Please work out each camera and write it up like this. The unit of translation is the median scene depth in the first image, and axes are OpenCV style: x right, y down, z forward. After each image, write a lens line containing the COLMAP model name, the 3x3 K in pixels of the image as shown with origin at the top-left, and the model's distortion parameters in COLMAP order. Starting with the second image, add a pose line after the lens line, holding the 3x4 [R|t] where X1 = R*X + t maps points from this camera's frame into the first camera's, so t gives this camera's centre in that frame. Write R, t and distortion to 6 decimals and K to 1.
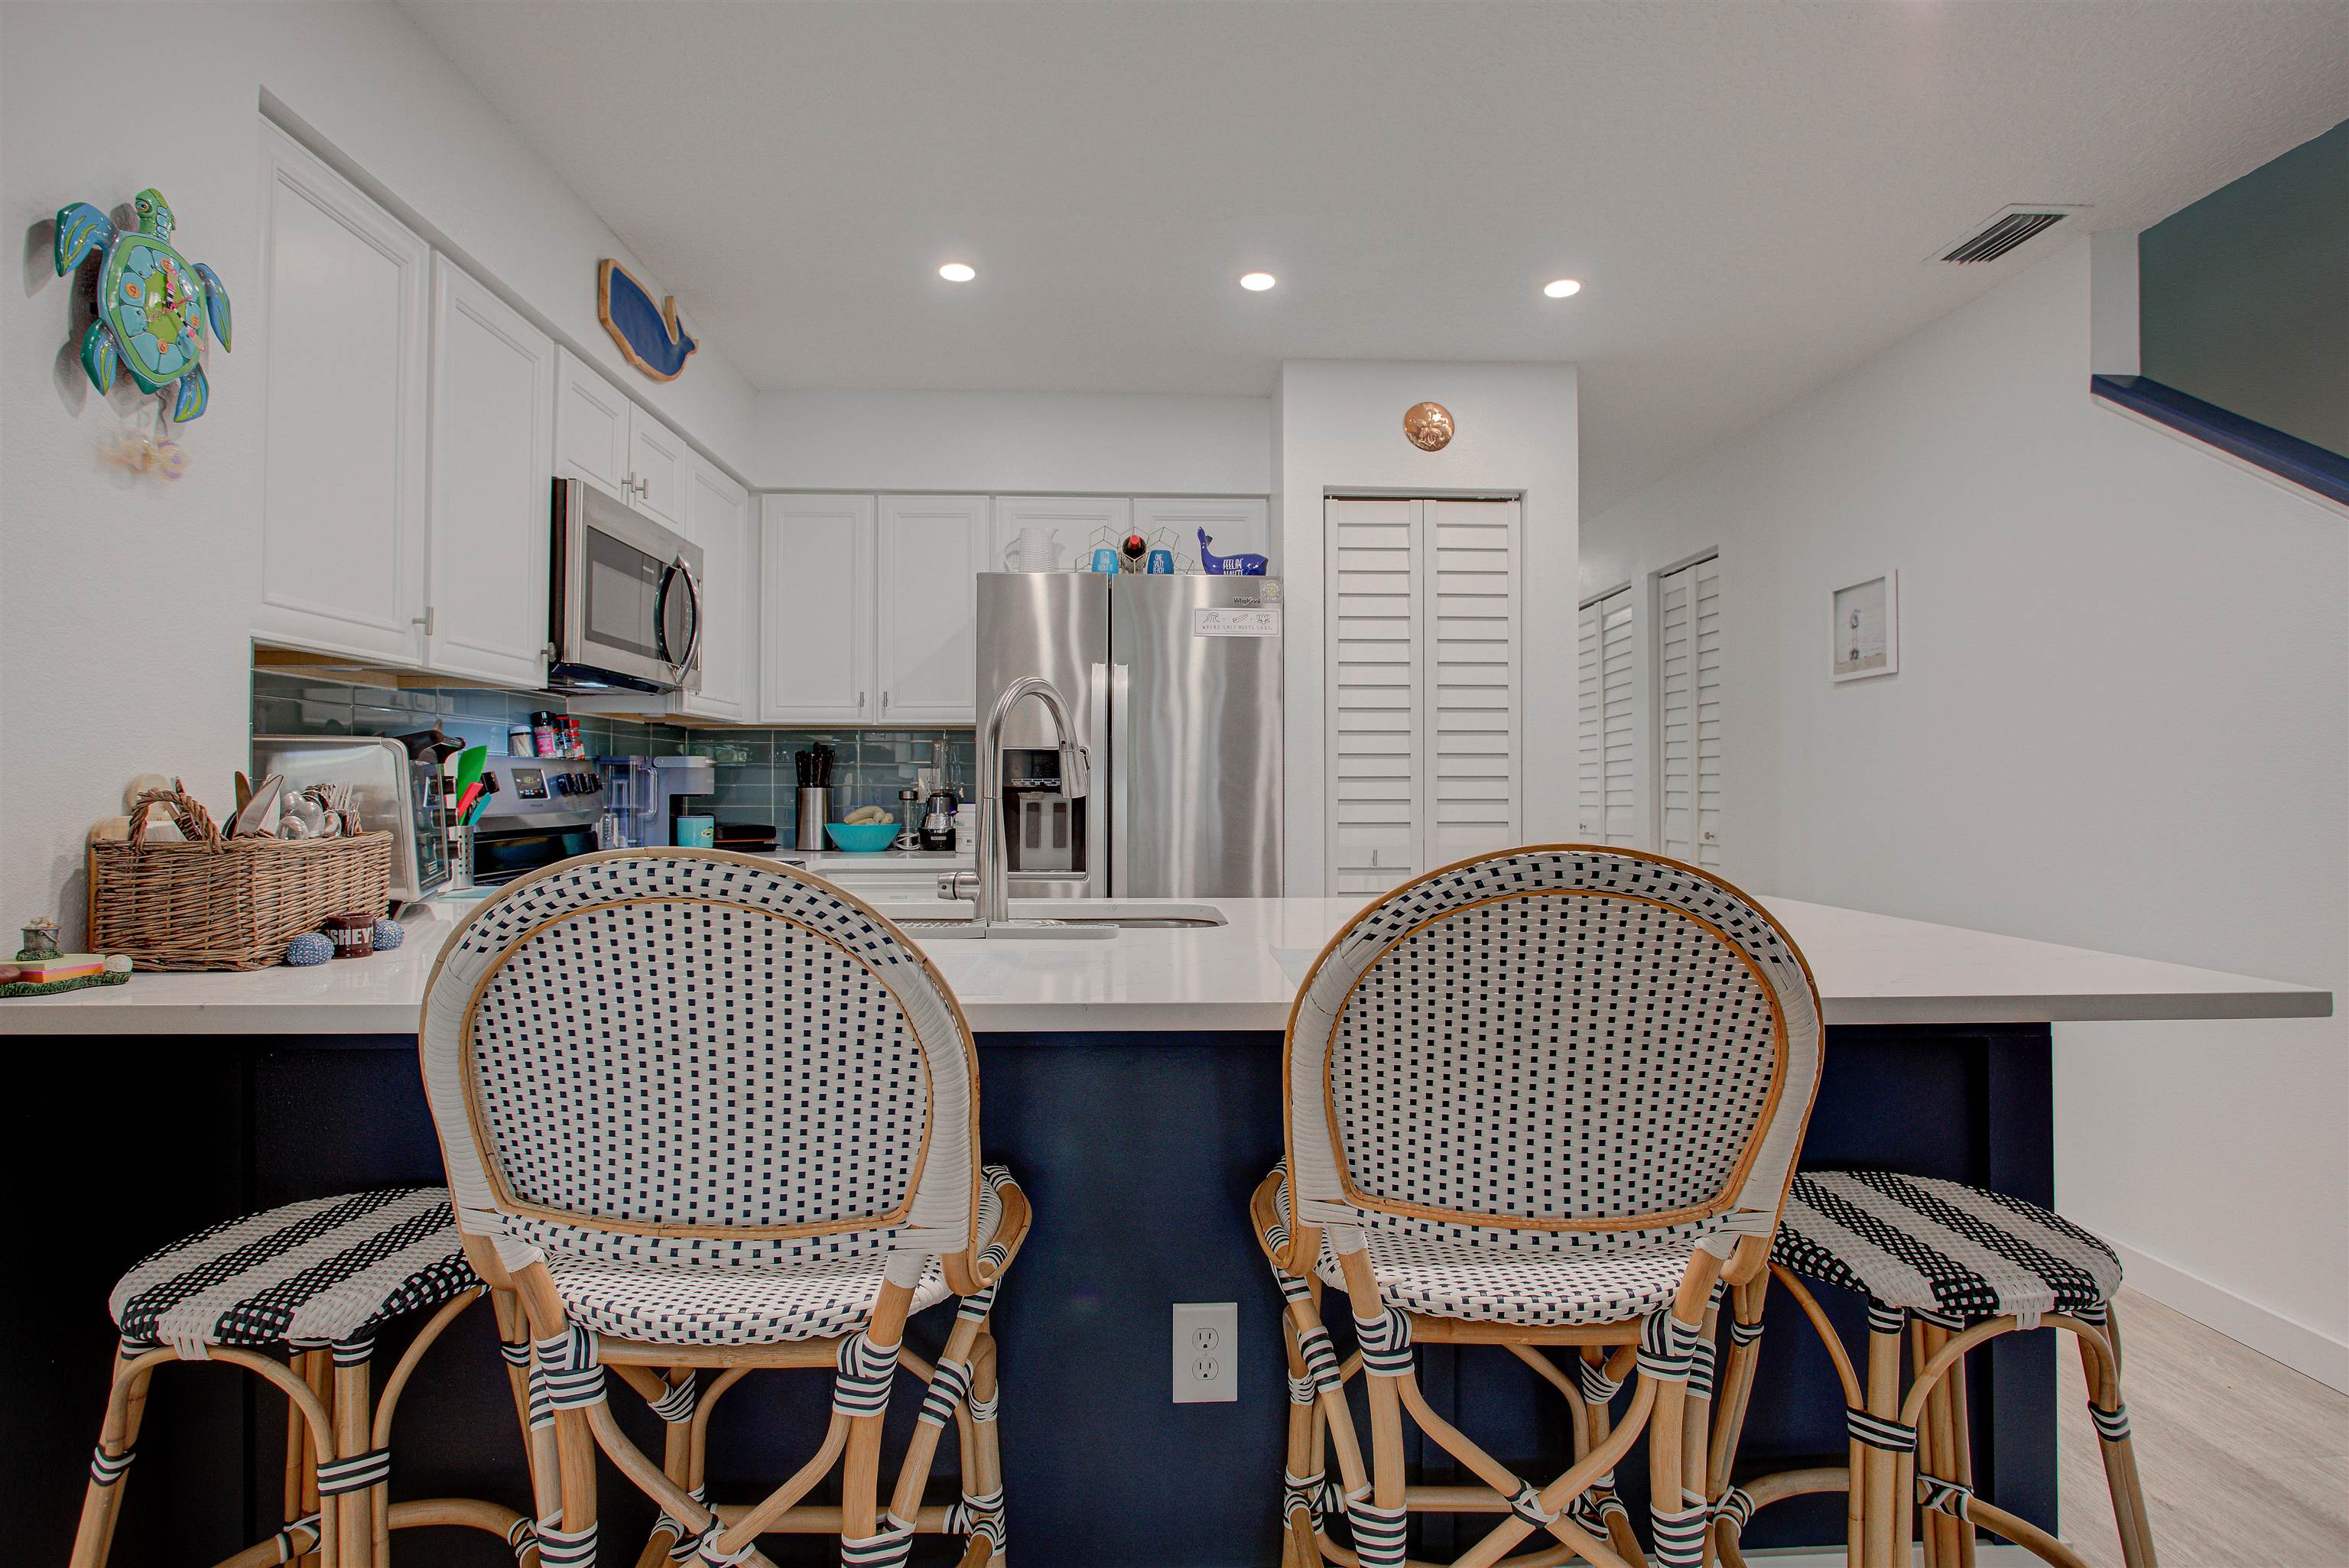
lens RADIAL K [[1187.5, 0, 1170.6], [0, 1187.5, 774.7], [0, 0, 1]] dist [-0.017434, 0.006475]
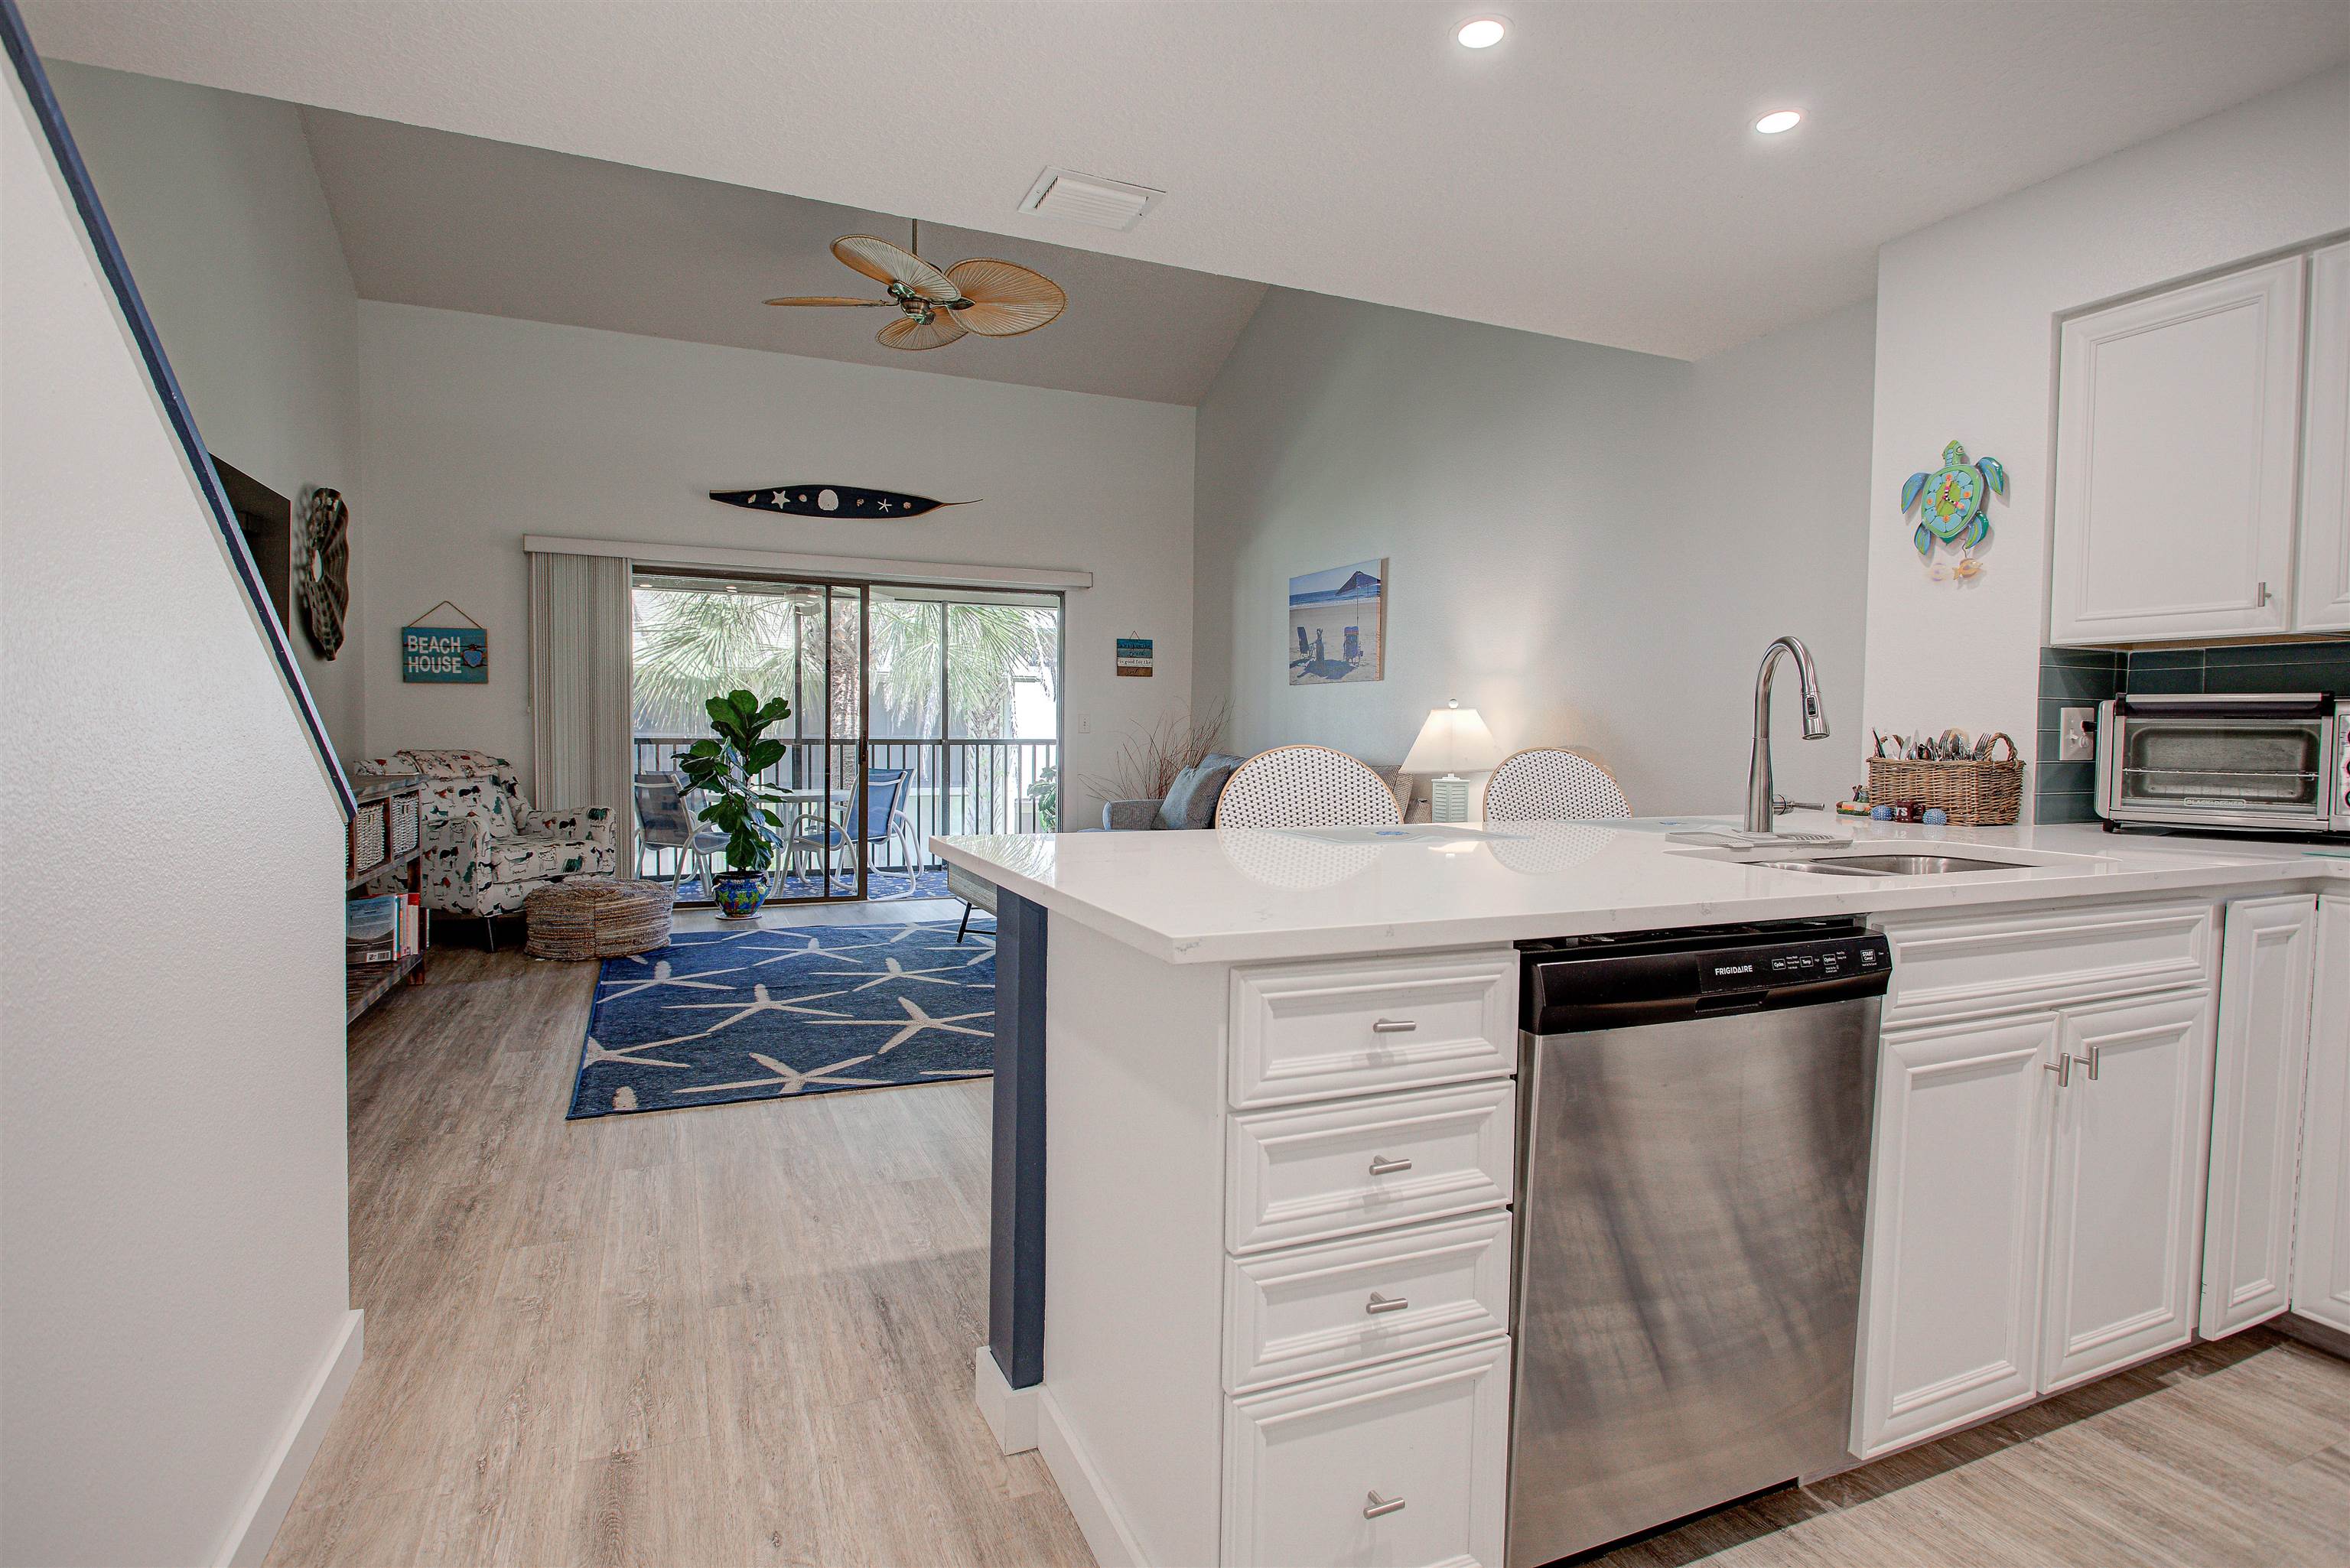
lens RADIAL K [[1175.8, 0, 1176.2], [0, 1175.8, 777.4], [0, 0, 1]] dist [-0.020653, 0.008541]
pose [[-0.931022, 0.004073, -0.364940, 0.466188], [-0.008396, 0.999434, 0.032574, 0.013200], [0.364866, 0.033391, -0.930461, 0.996463]]
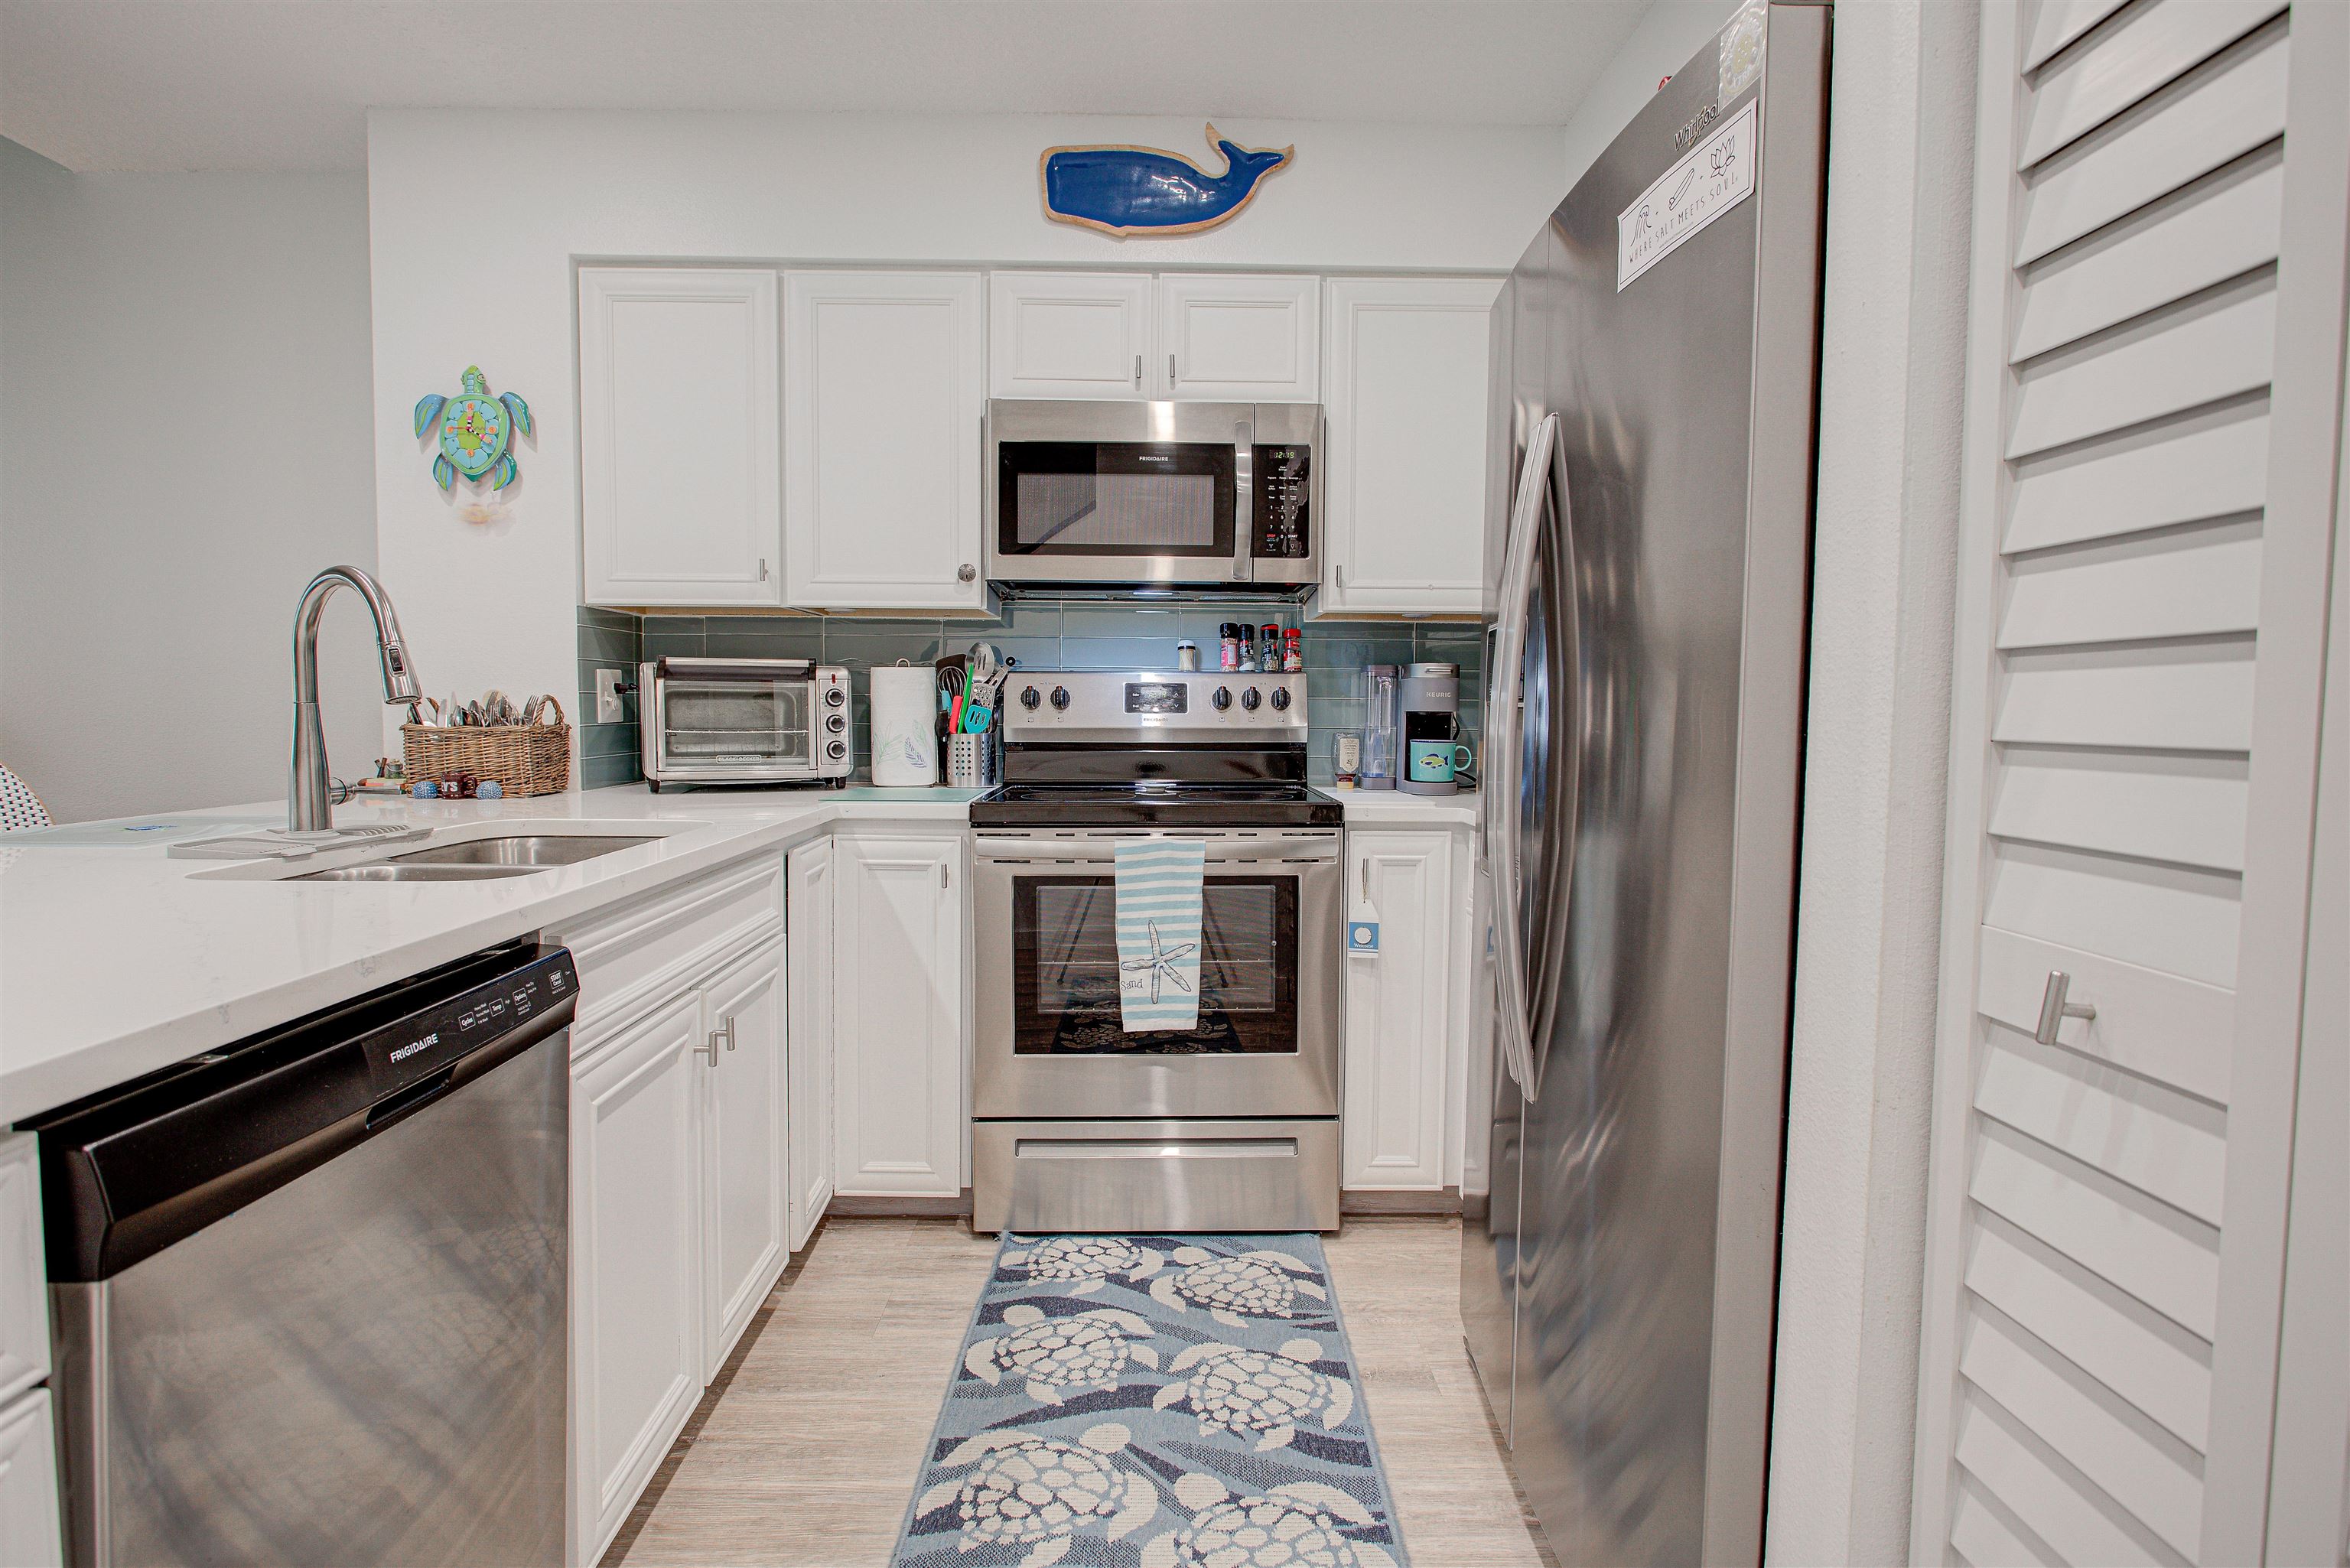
lens RADIAL K [[1199.6, 0, 1172.1], [0, 1199.6, 777.3], [0, 0, 1]] dist [-0.017759, 0.001113]
pose [[-0.012920, 0.058904, -0.998180, 0.407846], [0.002502, 0.998262, 0.058876, 0.012641], [0.999913, -0.001736, -0.013045, 0.868533]]
